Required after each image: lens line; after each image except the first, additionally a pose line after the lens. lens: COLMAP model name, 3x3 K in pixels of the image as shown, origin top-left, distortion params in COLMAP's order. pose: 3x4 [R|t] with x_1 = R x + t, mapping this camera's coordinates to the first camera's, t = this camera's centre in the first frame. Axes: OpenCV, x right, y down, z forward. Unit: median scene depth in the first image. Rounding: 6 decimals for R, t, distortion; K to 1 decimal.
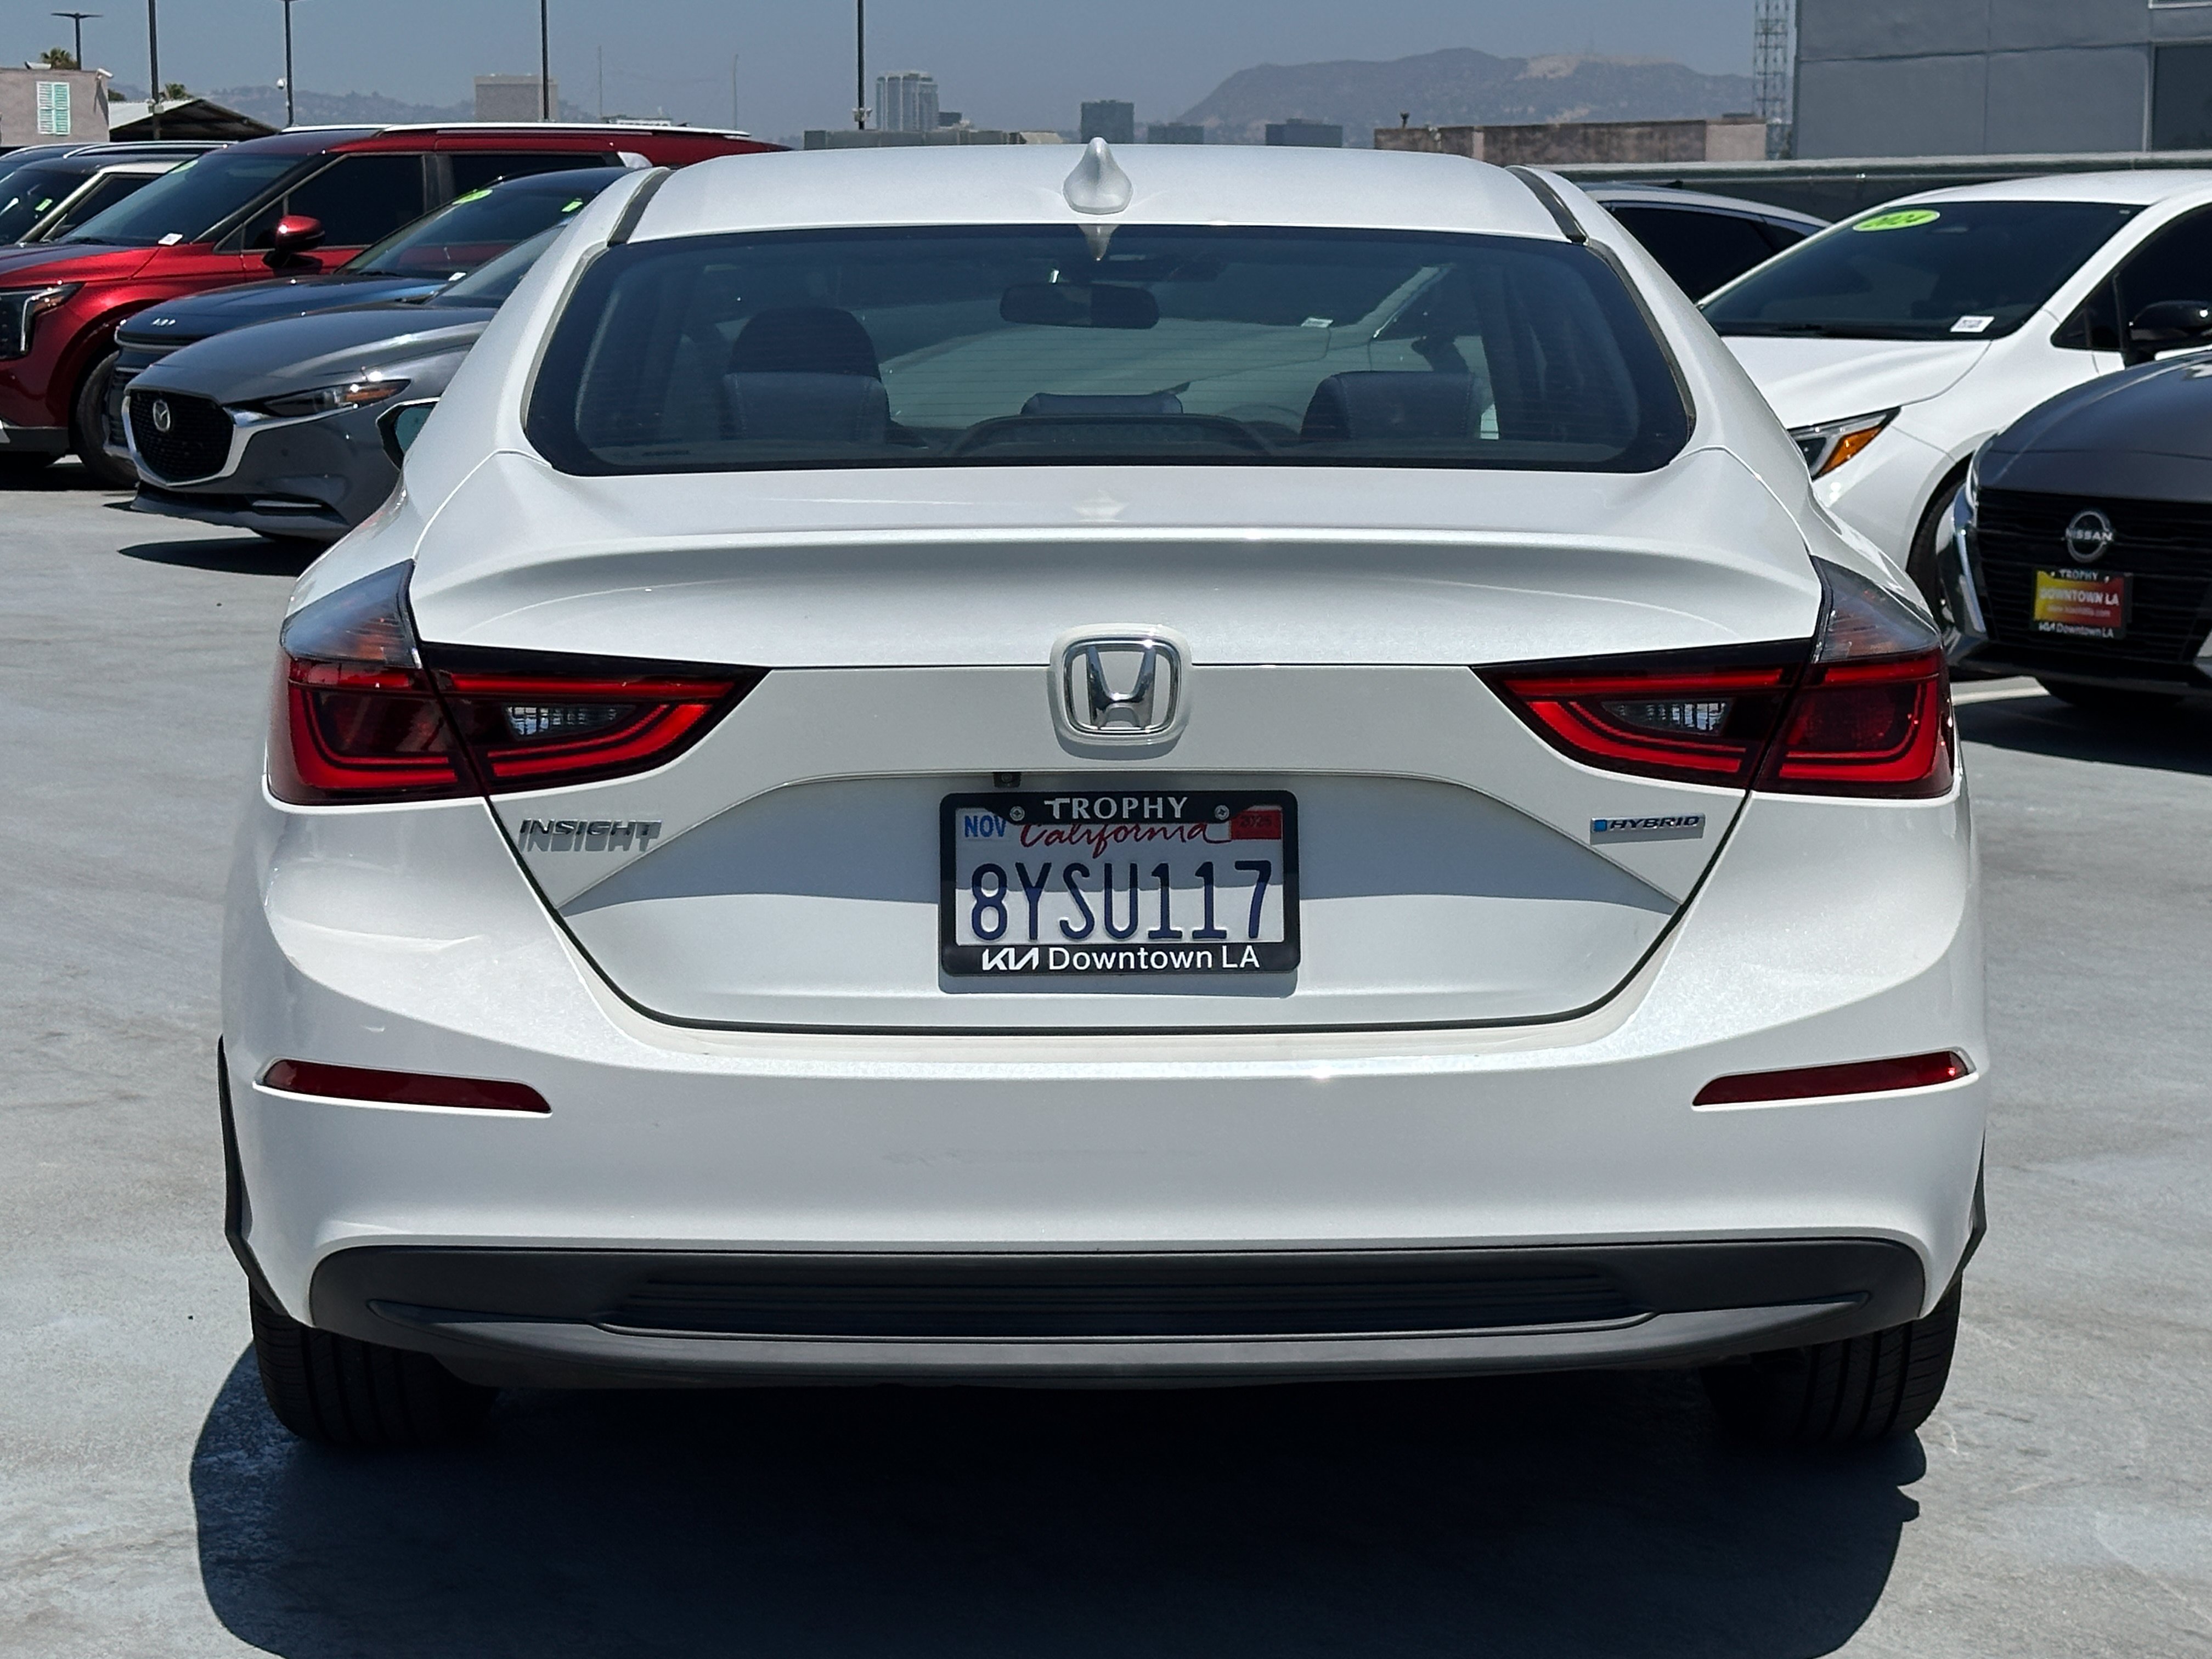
lens RADIAL K [[4437.7, 0, 1105.4], [0, 4437.7, 833.1], [0, 0, 1]] dist [0.213994, 0.000000]
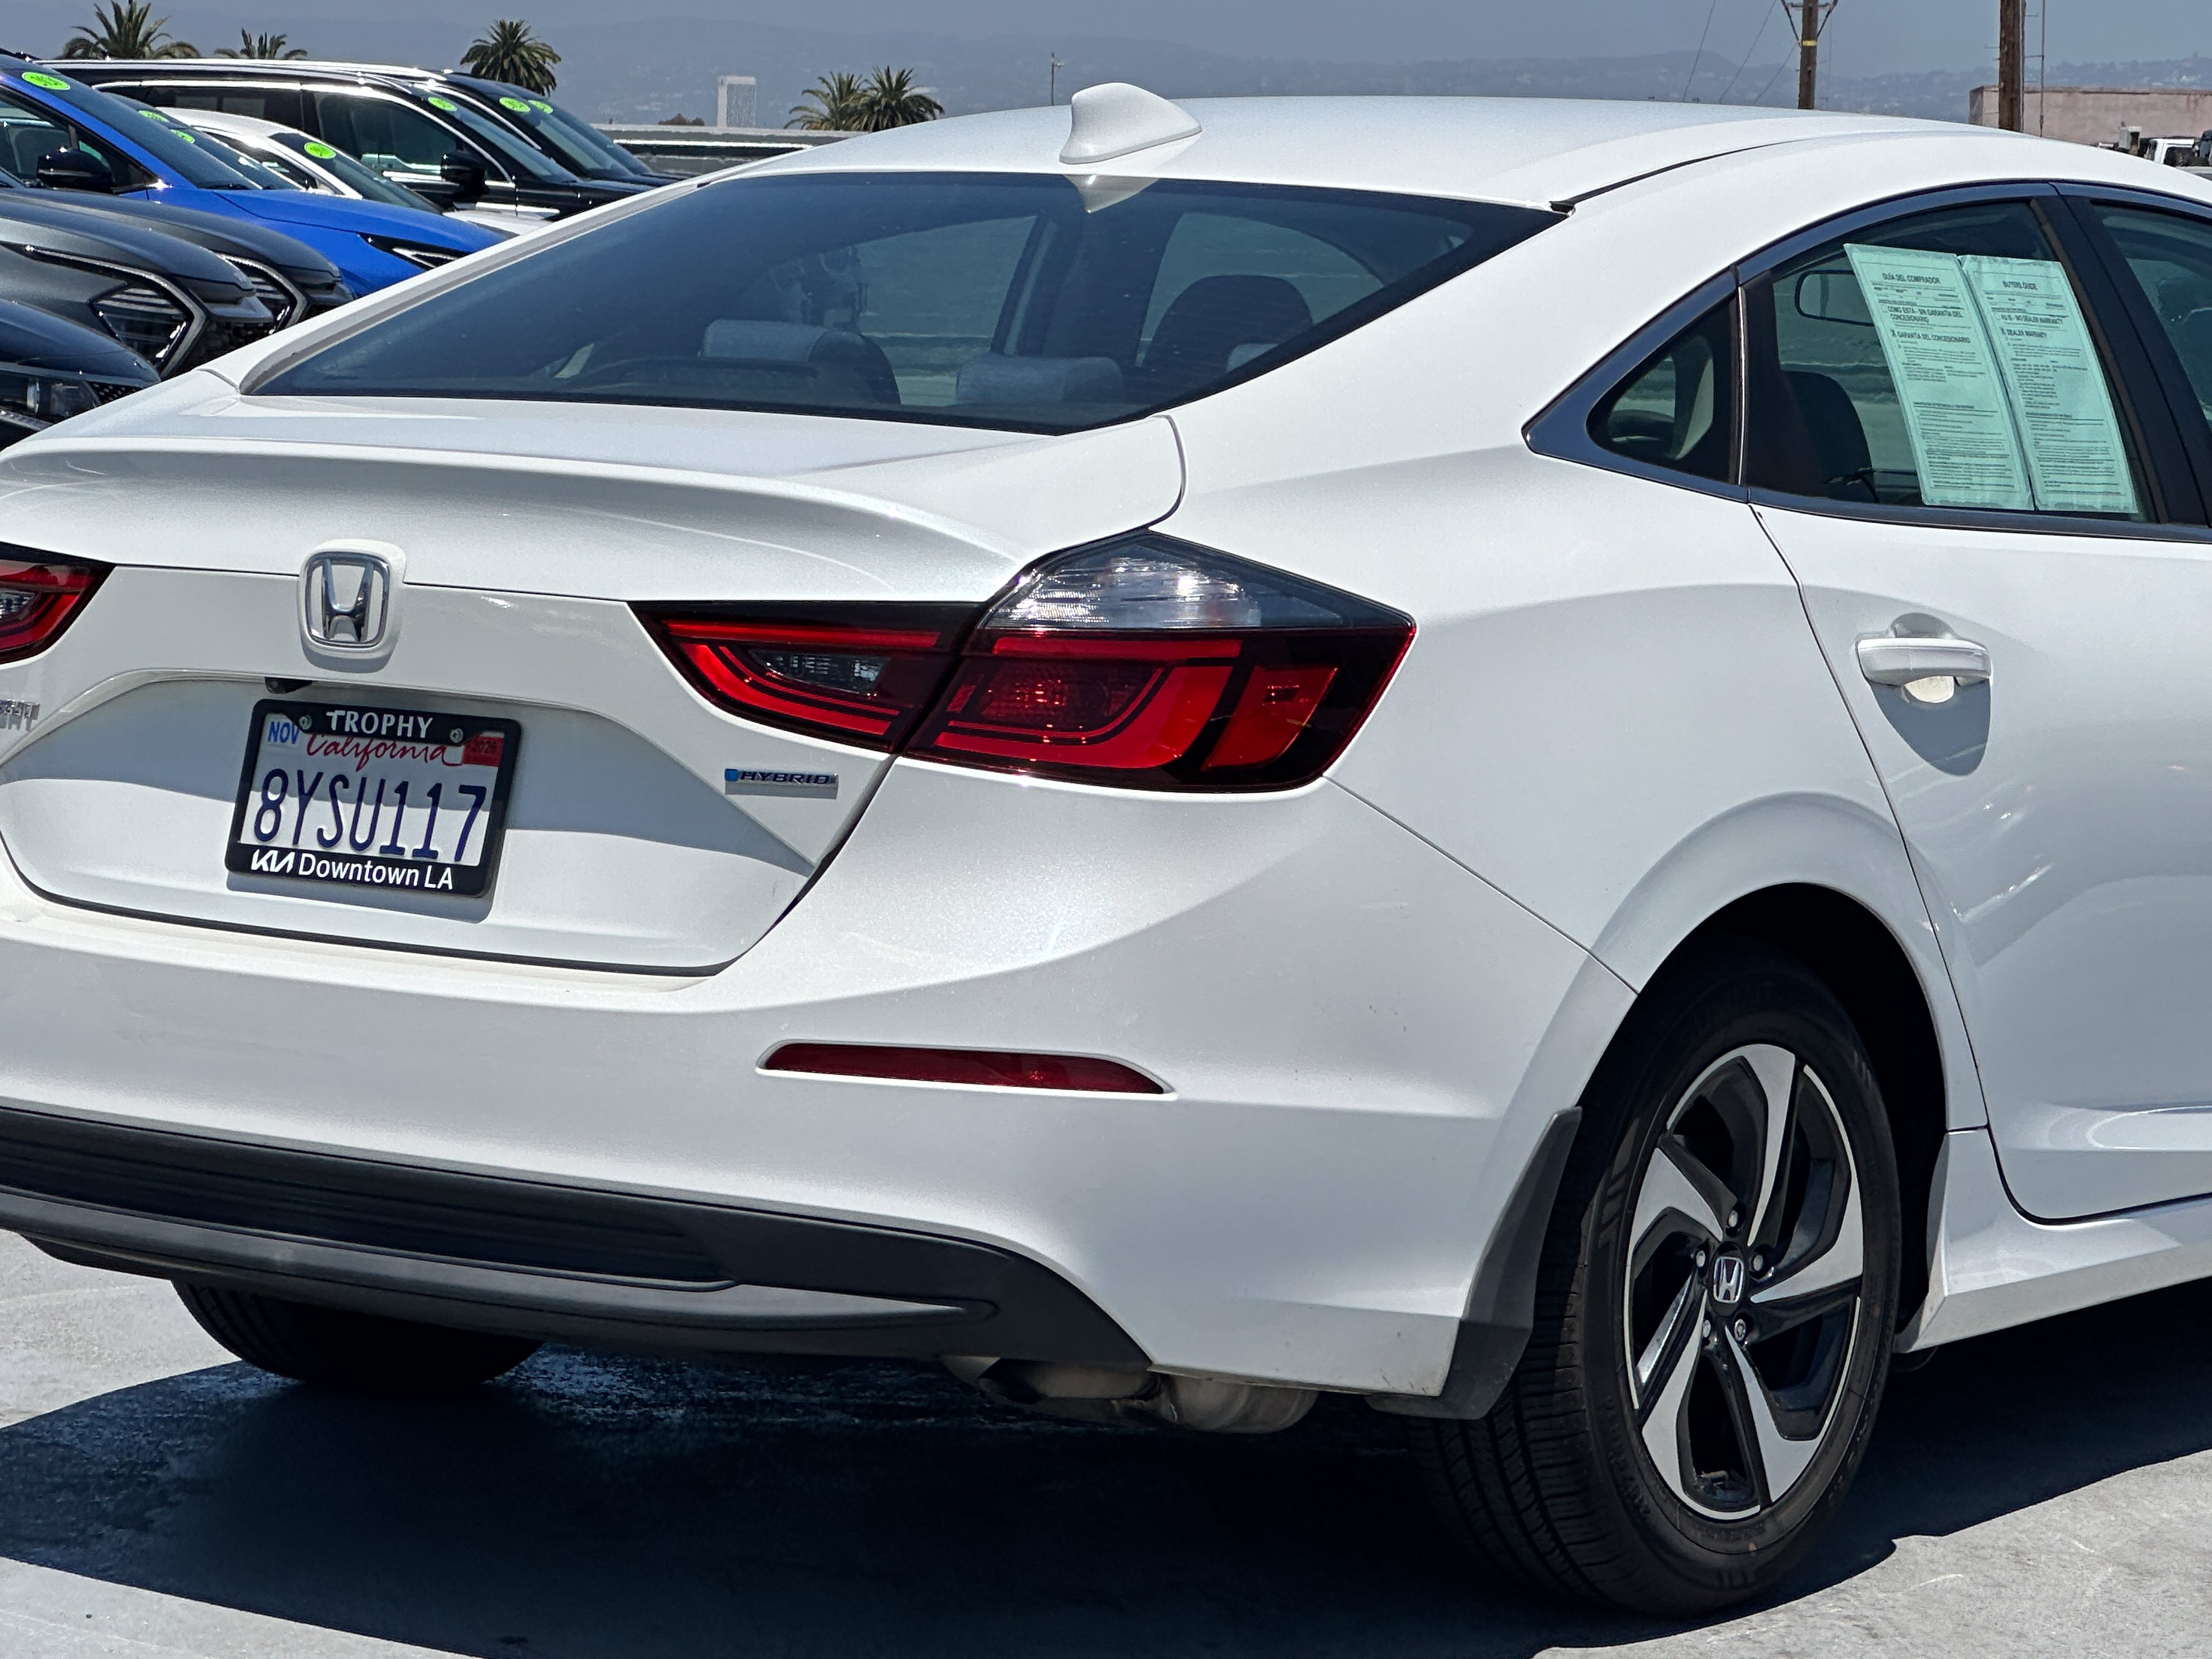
lens RADIAL K [[6763.6, 0, 1106.7], [0, 6763.6, 829.6], [0, 0, 1]] dist [0.086490, 0.000000]
pose [[0.769990, 0.075288, -0.633598, 1.116598], [-0.109052, 0.993931, -0.014422, 0.022643], [0.628667, 0.080200, 0.773528, -0.093114]]
